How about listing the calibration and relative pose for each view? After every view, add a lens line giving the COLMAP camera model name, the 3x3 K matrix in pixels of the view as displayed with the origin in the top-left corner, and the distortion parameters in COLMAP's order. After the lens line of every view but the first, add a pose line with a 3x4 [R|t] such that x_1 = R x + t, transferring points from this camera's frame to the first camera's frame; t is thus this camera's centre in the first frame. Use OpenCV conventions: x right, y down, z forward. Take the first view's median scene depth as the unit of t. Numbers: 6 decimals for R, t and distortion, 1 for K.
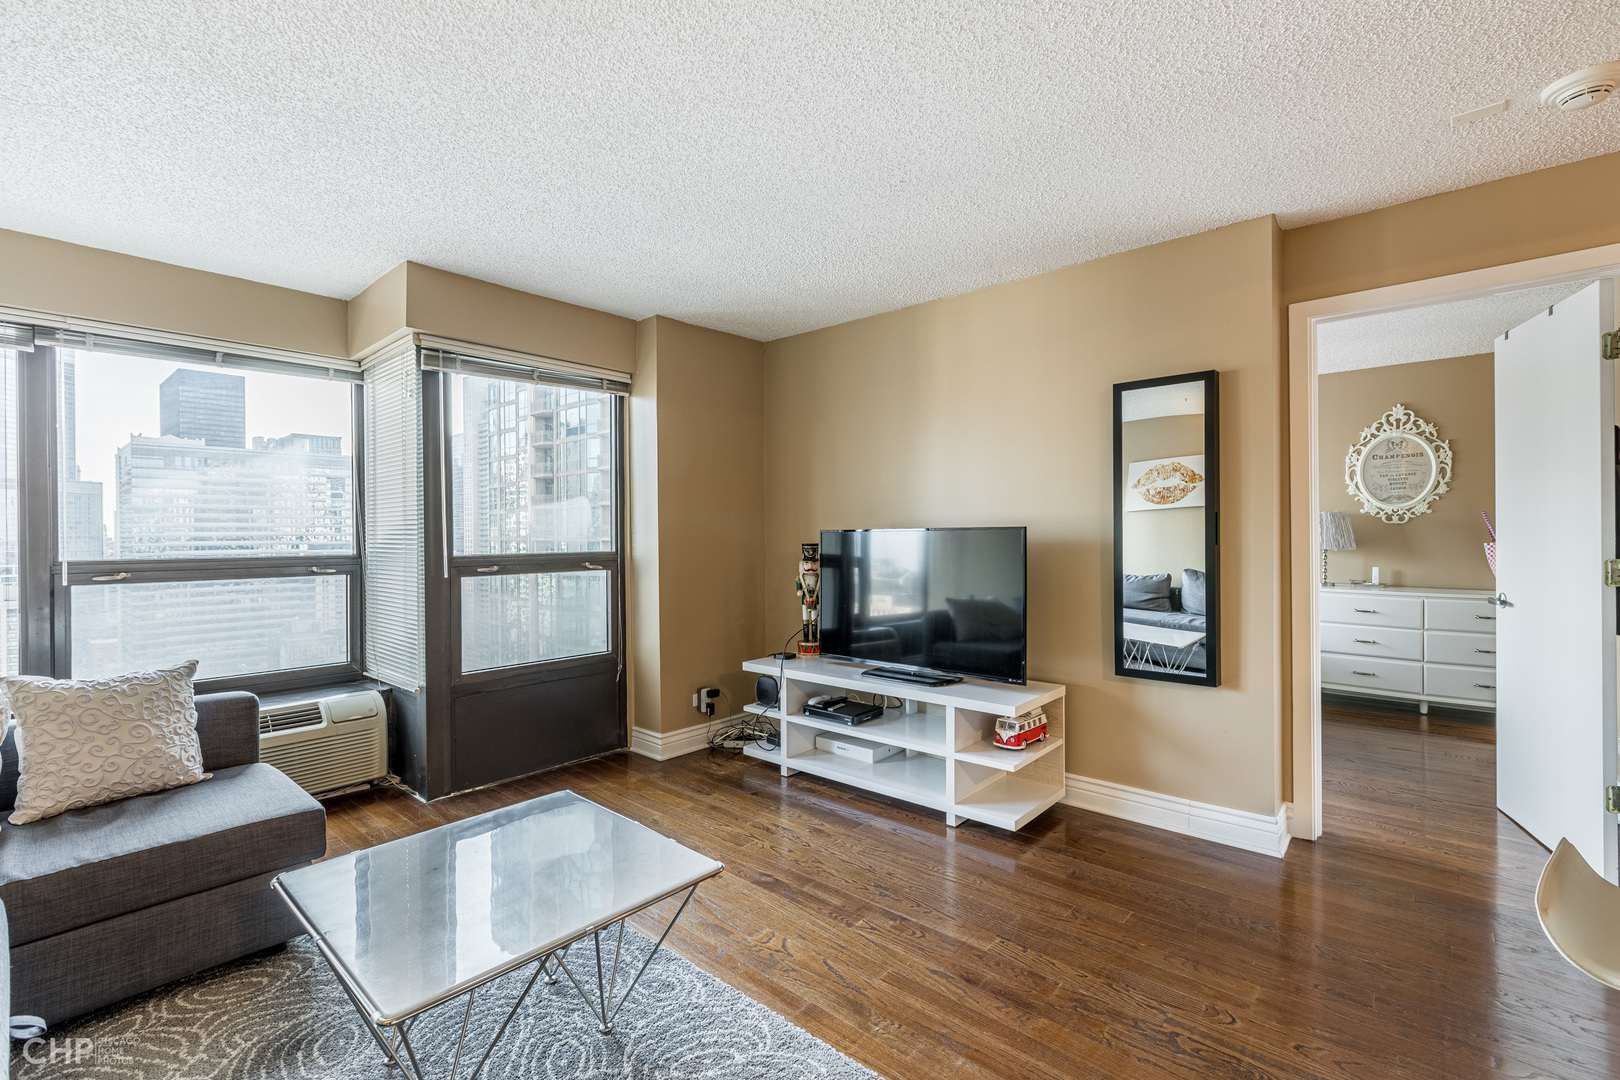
lens RADIAL K [[713.2, 0, 814.9], [0, 713.2, 538.5], [0, 0, 1]] dist [-0.002928, 0.000122]
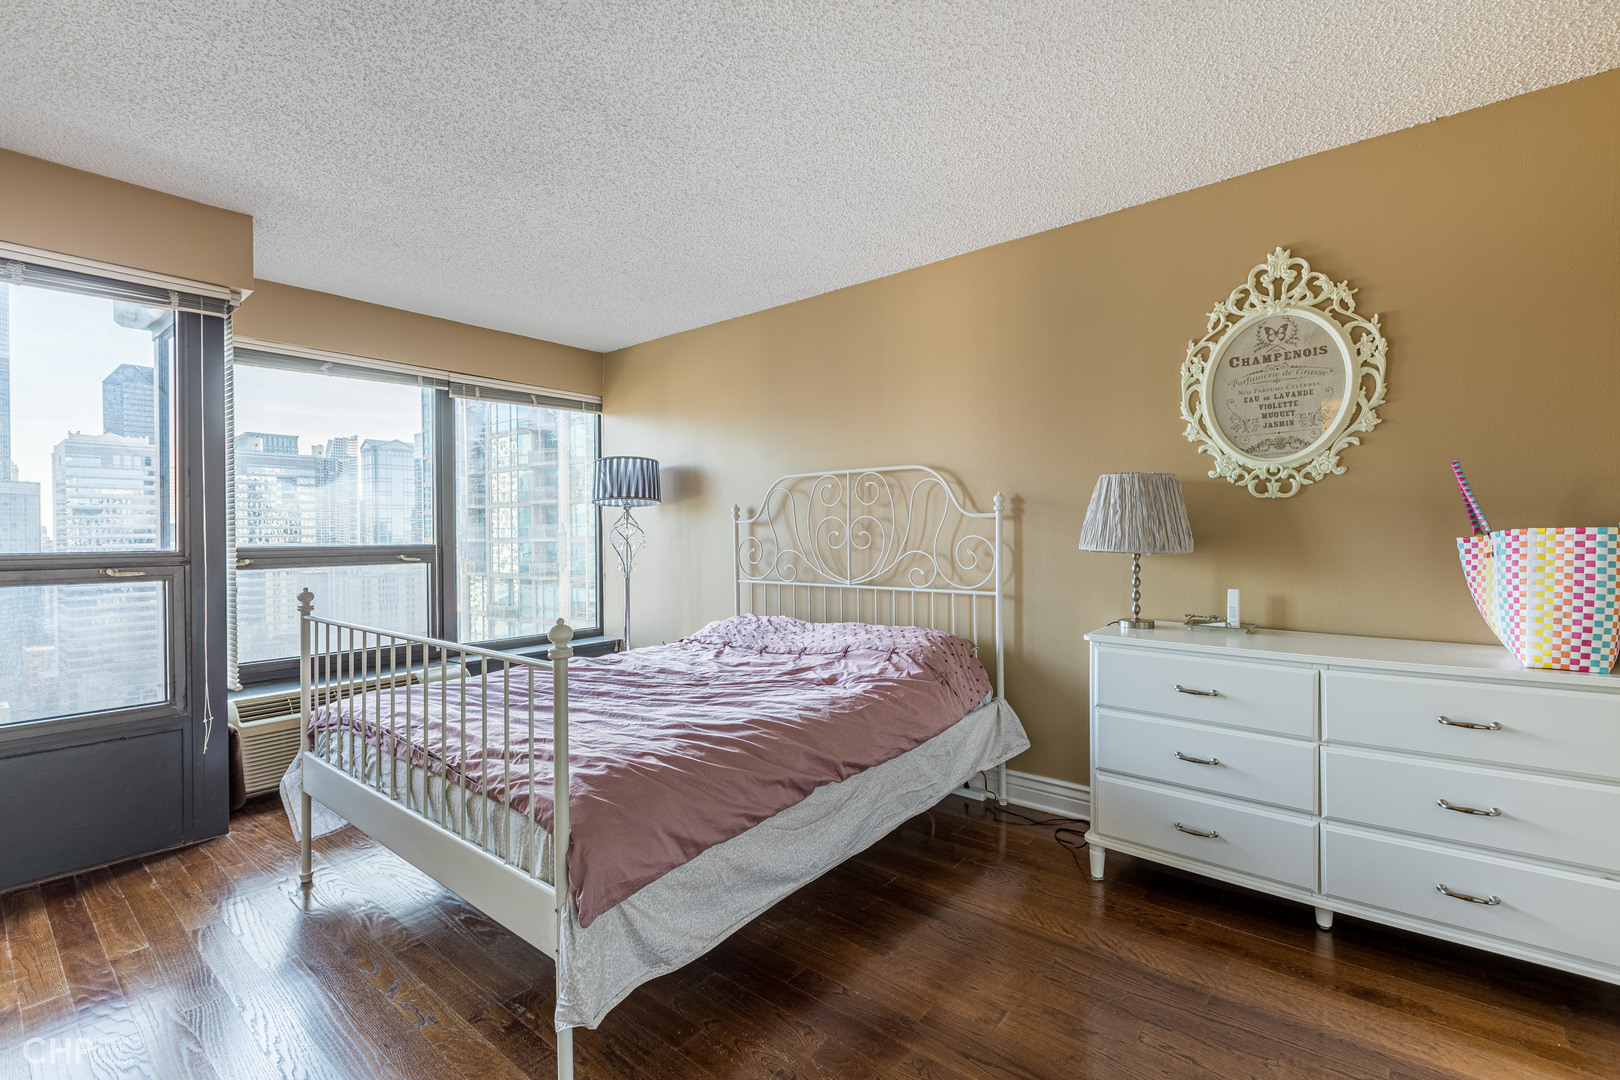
lens RADIAL K [[713.2, 0, 818.0], [0, 713.2, 537.4], [0, 0, 1]] dist [-0.002928, 0.000122]
pose [[0.999195, -0.001121, 0.040106, 0.536938], [0.001261, 0.999993, -0.003465, 0.007138], [-0.040102, 0.003513, 0.999189, 0.585079]]
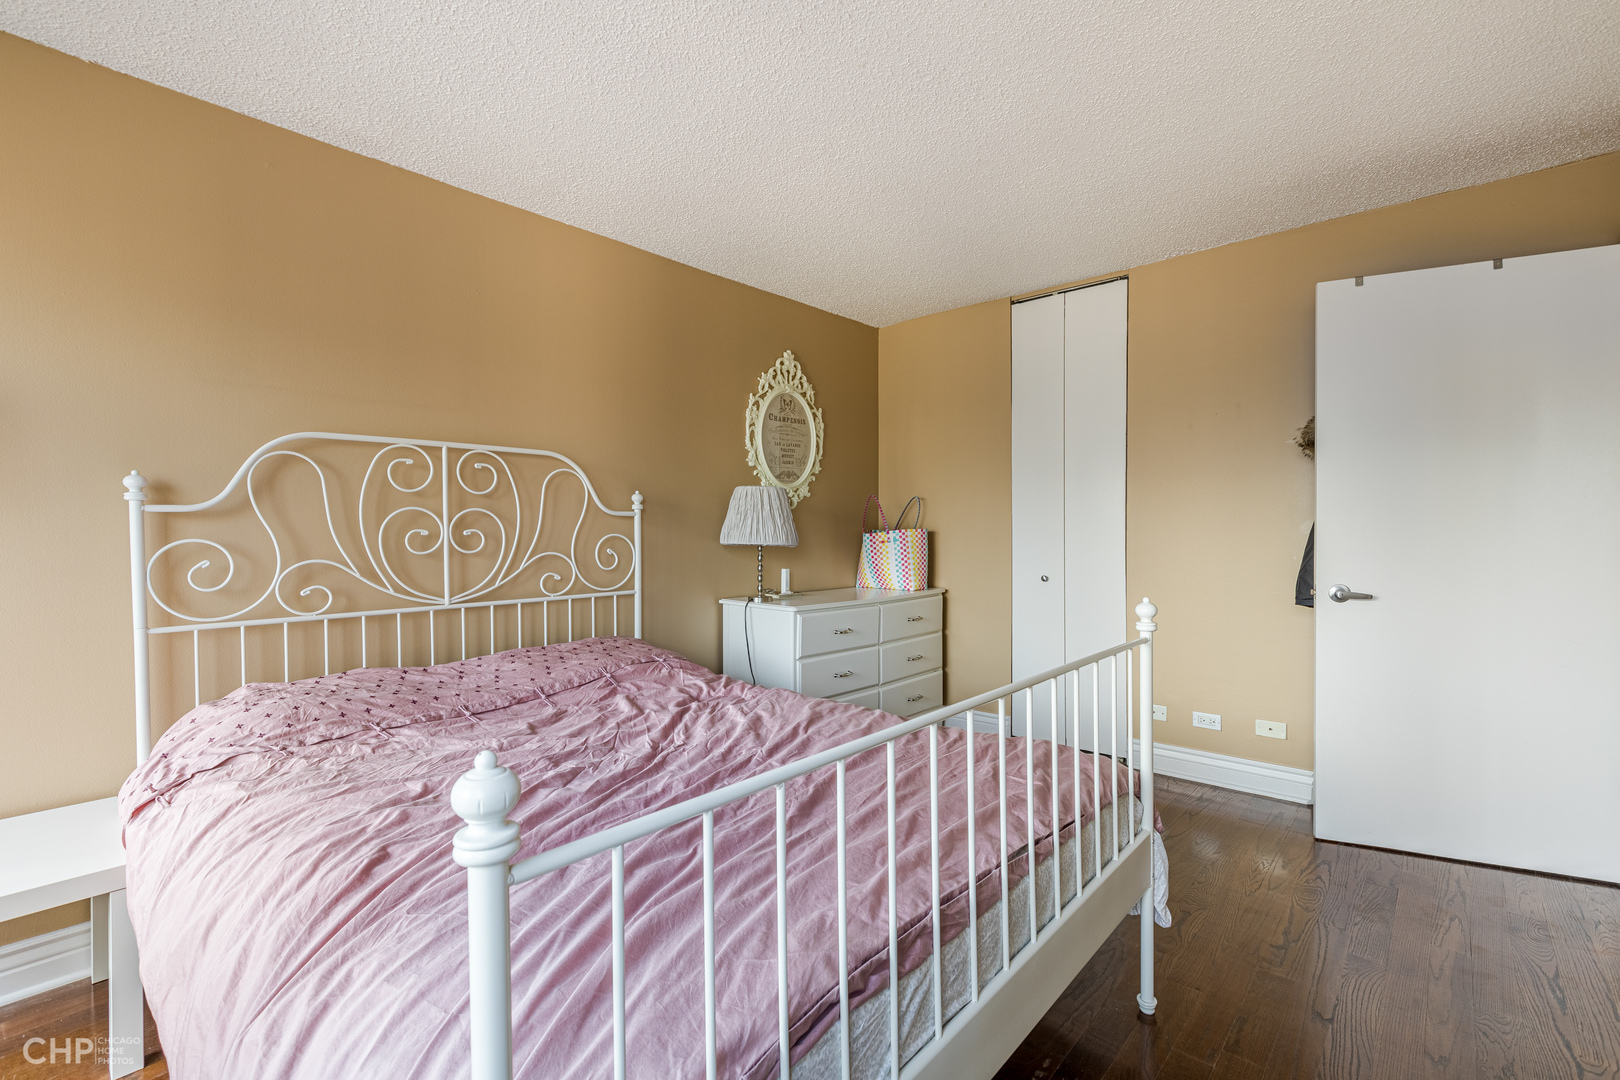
lens RADIAL K [[713.2, 0, 808.5], [0, 713.2, 536.1], [0, 0, 1]] dist [-0.002928, 0.000122]
pose [[0.016088, -0.004164, 0.999862, 0.072404], [0.013324, 0.999903, 0.003950, 0.004911], [-0.999782, 0.013259, 0.016142, 1.056920]]
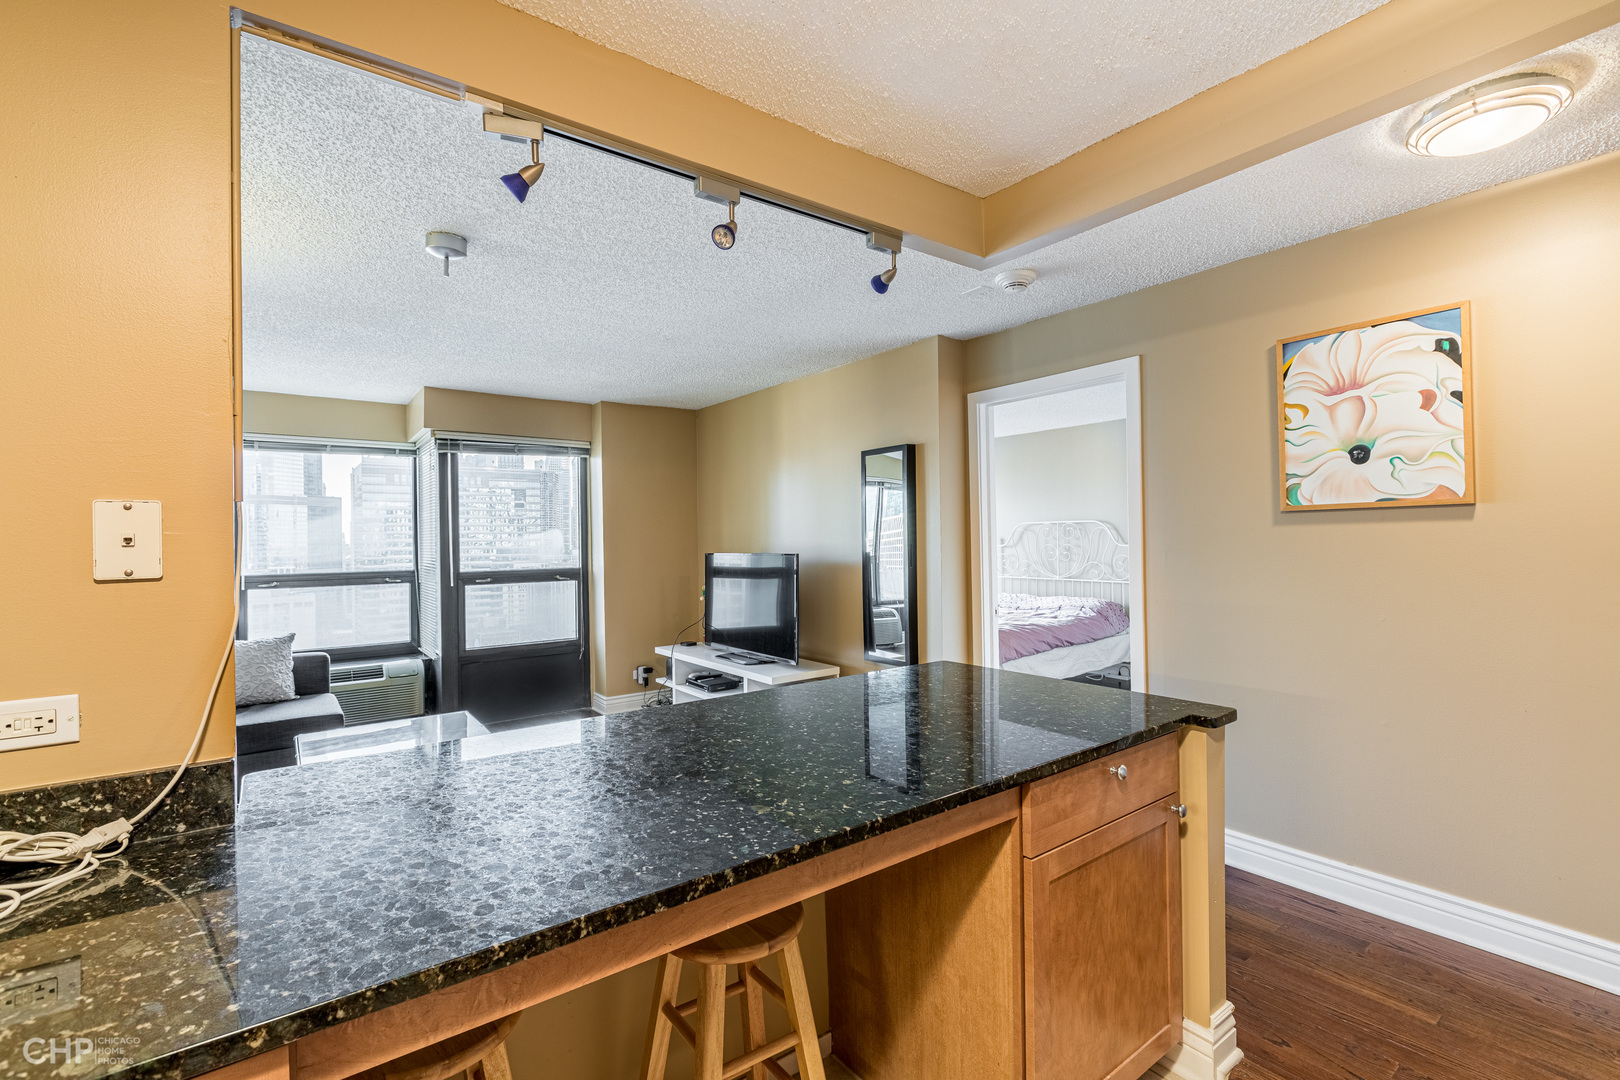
lens RADIAL K [[713.2, 0, 813.8], [0, 713.2, 537.0], [0, 0, 1]] dist [-0.002928, 0.000122]
pose [[0.979715, -0.007062, -0.200270, 0.394998], [0.005820, 0.999960, -0.006792, -0.025864], [0.200310, 0.005489, 0.979717, -0.252403]]
